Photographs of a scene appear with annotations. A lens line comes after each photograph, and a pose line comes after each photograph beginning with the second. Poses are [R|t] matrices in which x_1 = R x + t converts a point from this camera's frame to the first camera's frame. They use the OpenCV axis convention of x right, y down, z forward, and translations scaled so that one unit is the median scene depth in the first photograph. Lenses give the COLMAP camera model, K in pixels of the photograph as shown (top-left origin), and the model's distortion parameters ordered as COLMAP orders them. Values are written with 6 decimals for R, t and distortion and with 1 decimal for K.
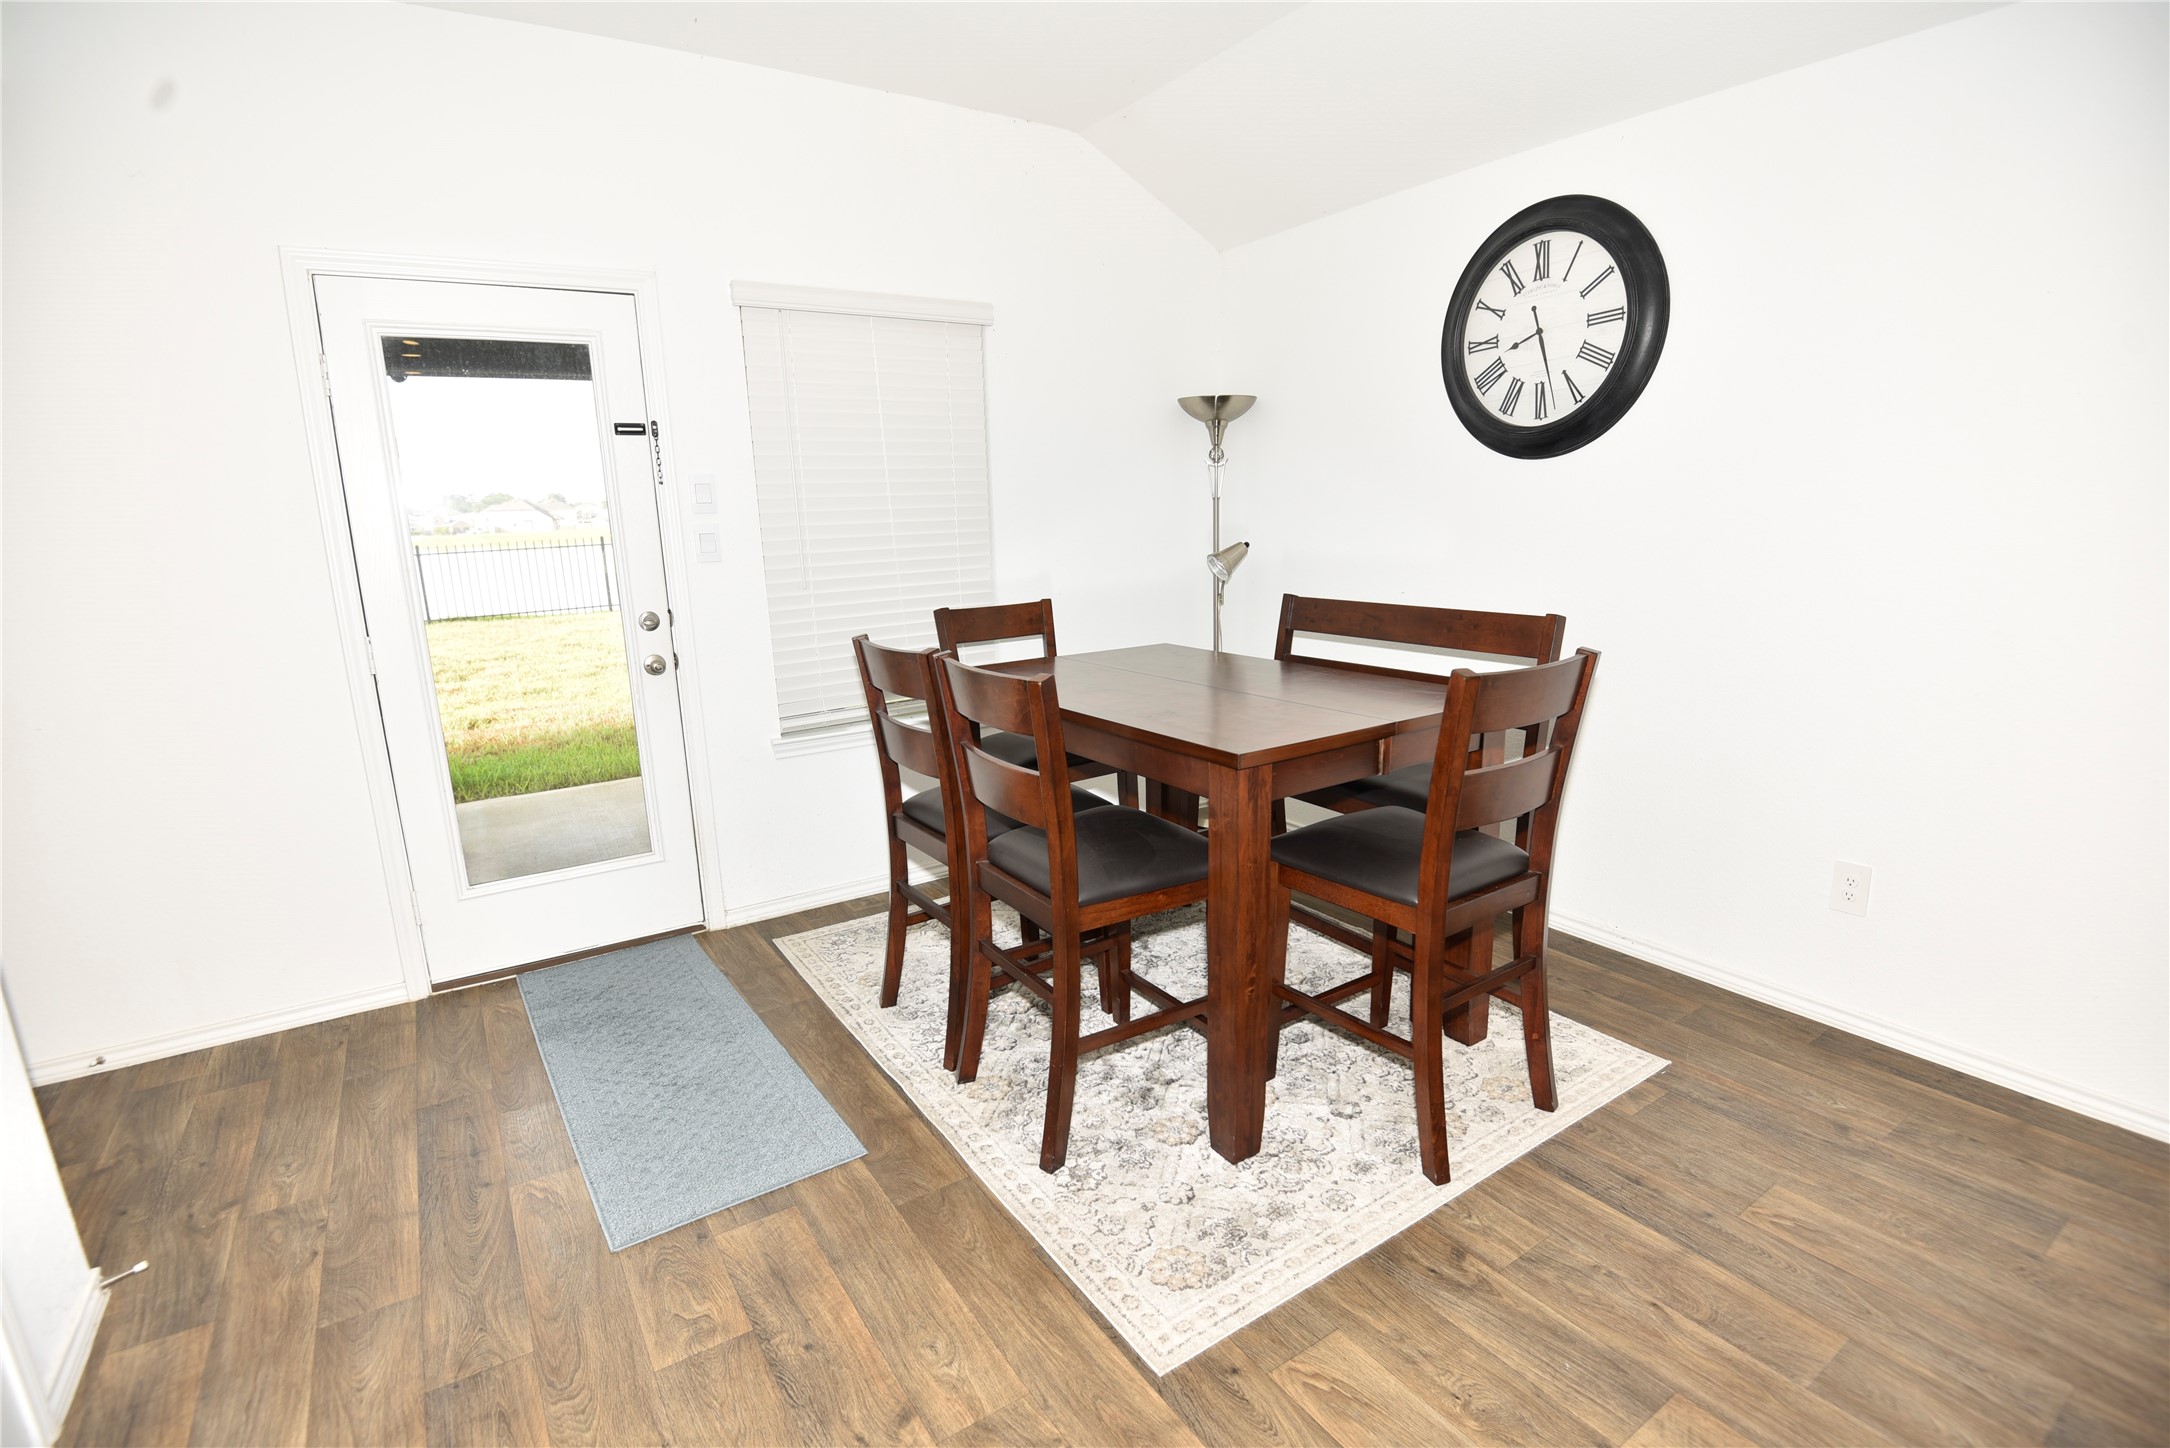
lens RADIAL K [[993.5, 0, 1083.5], [0, 993.5, 729.1], [0, 0, 1]] dist [-0.015728, -0.016508]
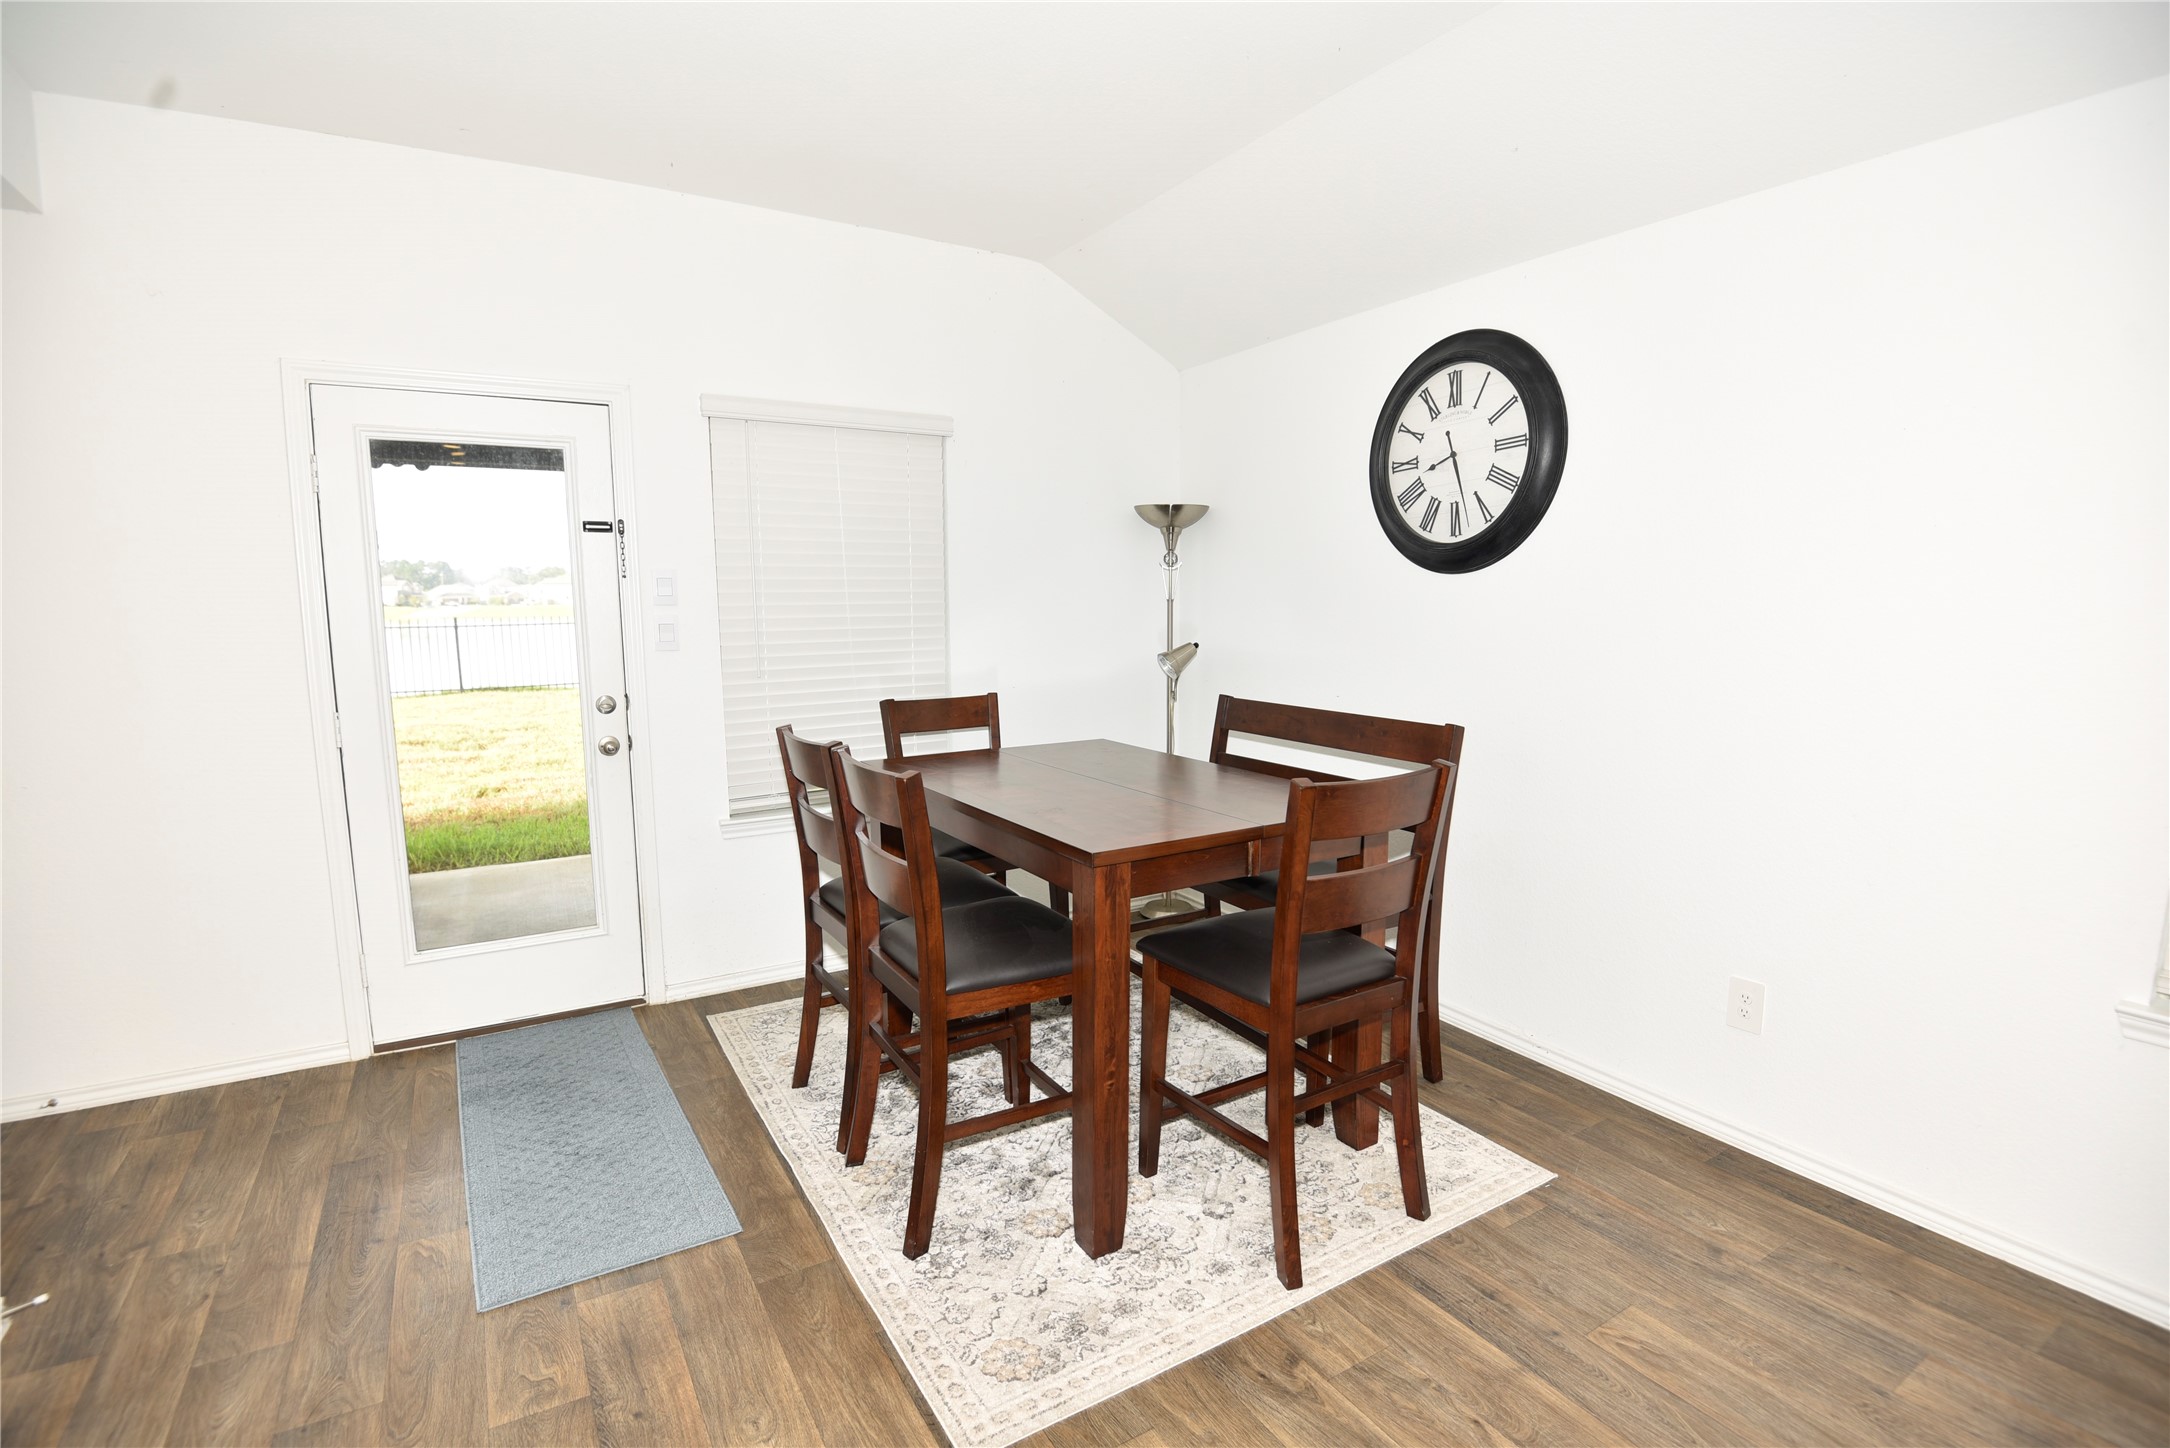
lens RADIAL K [[996.2, 0, 1086.4], [0, 996.2, 727.1], [0, 0, 1]] dist [-0.017862, -0.016367]
pose [[0.999036, 0.028238, -0.033599, 0.160360], [-0.031028, 0.995843, -0.085634, -0.015243], [0.031042, 0.086594, 0.995760, -0.055347]]
